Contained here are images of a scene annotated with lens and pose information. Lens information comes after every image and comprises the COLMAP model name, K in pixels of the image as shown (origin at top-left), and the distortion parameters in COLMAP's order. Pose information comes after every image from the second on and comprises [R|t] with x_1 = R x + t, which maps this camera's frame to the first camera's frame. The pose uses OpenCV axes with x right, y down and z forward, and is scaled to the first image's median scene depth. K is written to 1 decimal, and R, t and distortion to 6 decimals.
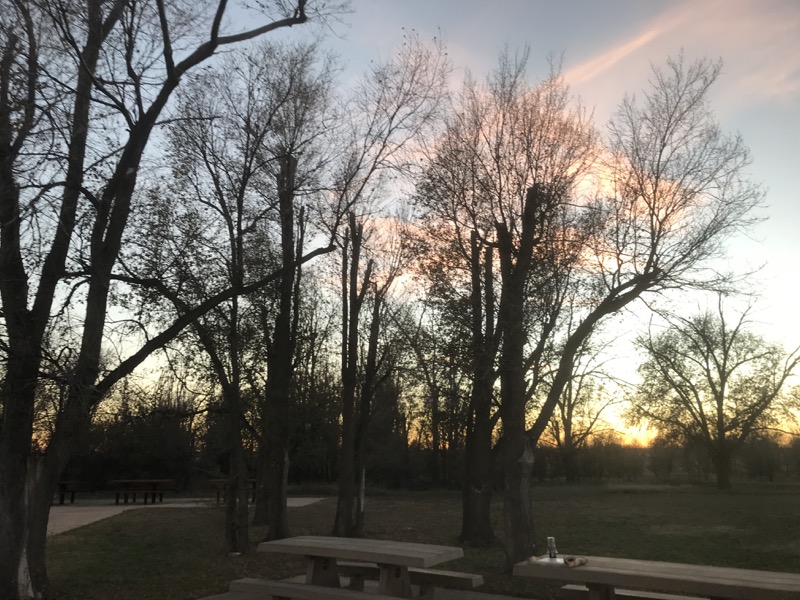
lens RADIAL K [[633.3, 0, 395.5], [0, 633.3, 299.6], [0, 0, 1]] dist [-0.000148, -0.009997]
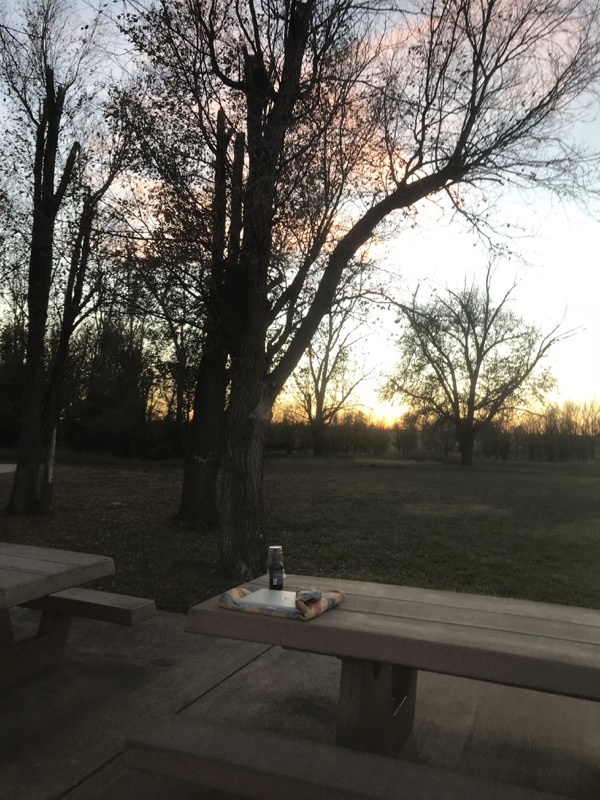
lens RADIAL K [[633.3, 0, 300.7], [0, 633.3, 397.7], [0, 0, 1]] dist [-0.000148, -0.009997]
pose [[0.972402, 0.047459, 0.228435, 0.042366], [-0.089940, 0.979670, 0.179324, 0.049868], [-0.215281, -0.194921, 0.956901, 0.158399]]
